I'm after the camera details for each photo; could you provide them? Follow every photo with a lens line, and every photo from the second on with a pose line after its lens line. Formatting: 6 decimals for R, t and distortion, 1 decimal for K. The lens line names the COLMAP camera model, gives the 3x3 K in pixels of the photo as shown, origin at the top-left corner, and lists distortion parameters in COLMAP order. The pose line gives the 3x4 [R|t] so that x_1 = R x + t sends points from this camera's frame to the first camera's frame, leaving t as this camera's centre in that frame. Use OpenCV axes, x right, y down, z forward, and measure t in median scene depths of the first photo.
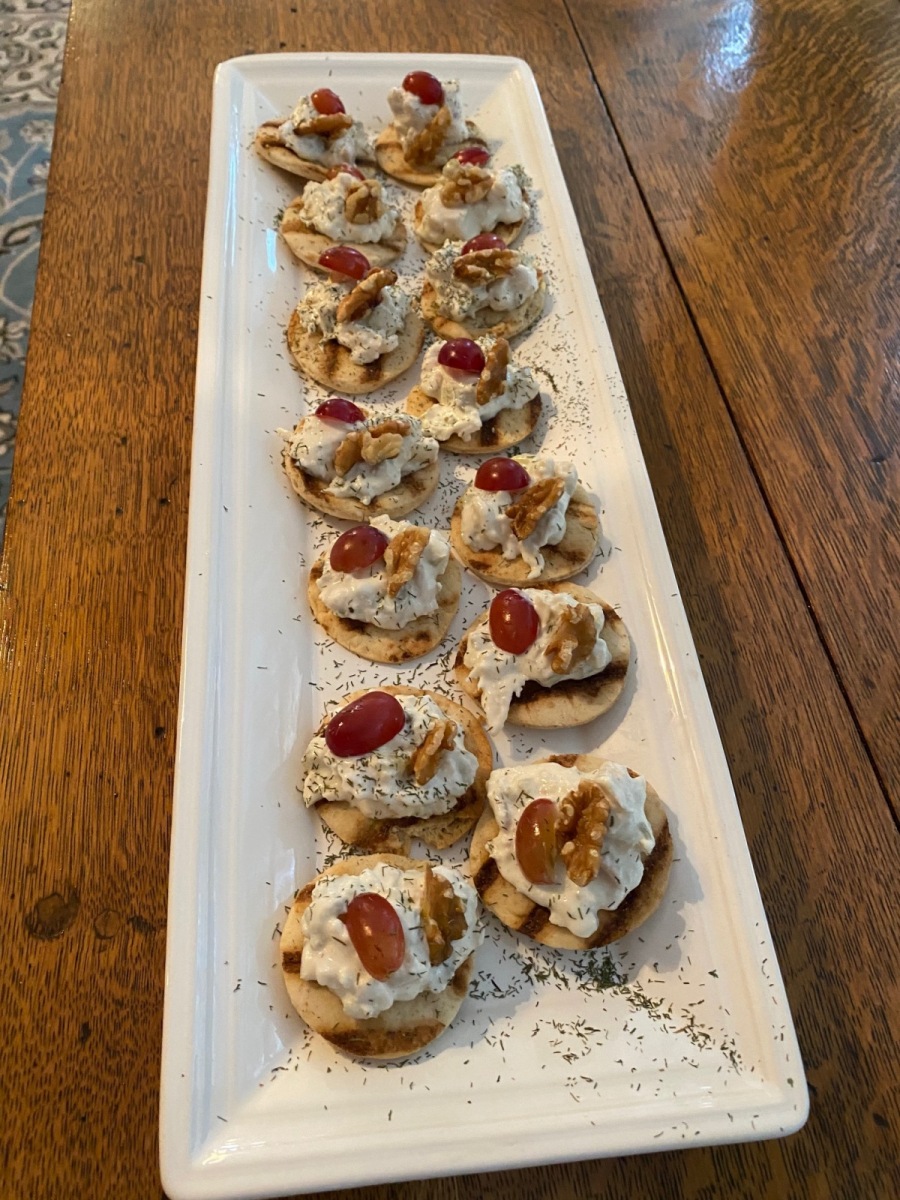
lens RADIAL K [[912.5, 0, 448.7], [0, 912.5, 601.7], [0, 0, 1]] dist [0.020180, -0.012361]
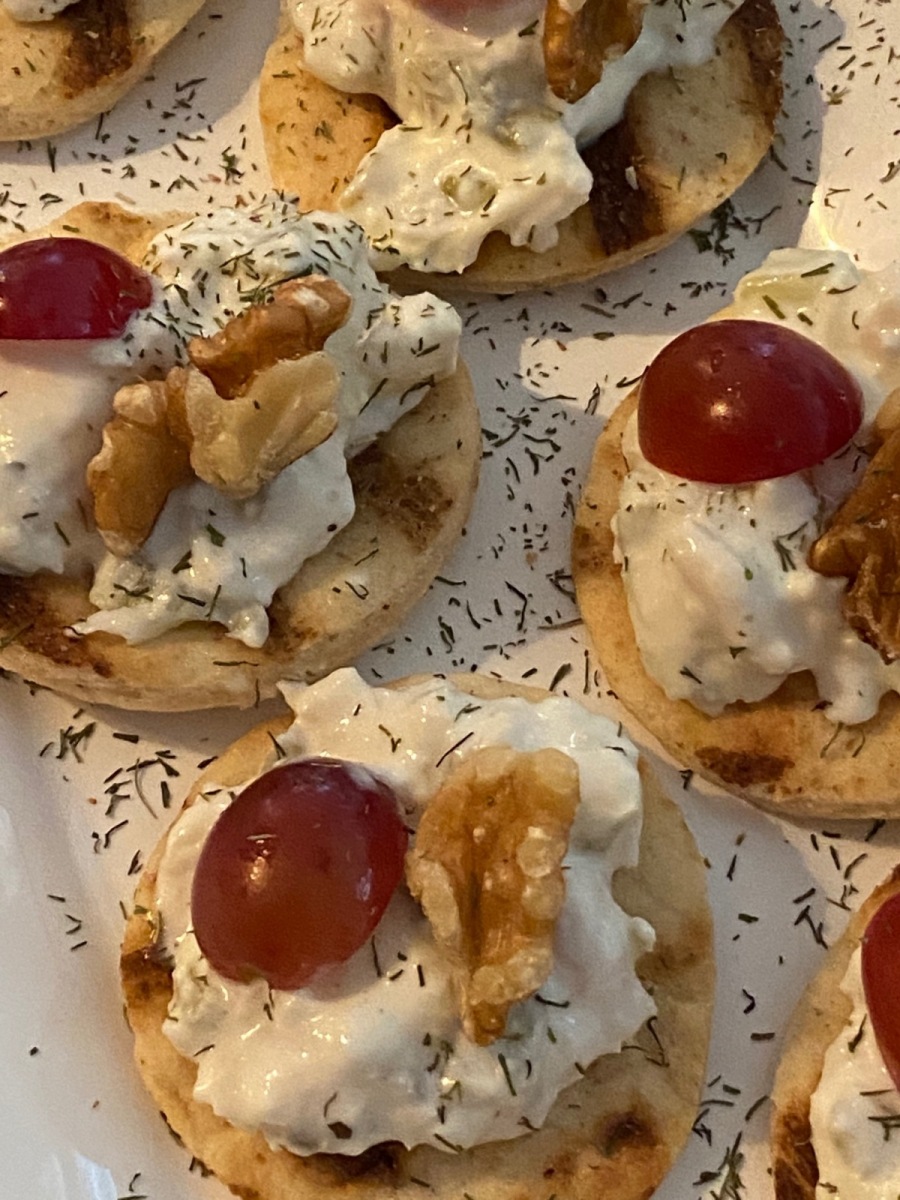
lens RADIAL K [[2738.3, 0, 450.4], [0, 2738.3, 599.3], [0, 0, 1]] dist [0.109340, 0.000000]
pose [[0.967923, -0.247323, 0.044222, -0.068616], [0.237317, 0.957780, 0.162288, -0.228203], [-0.082492, -0.146588, 0.985752, 0.246511]]
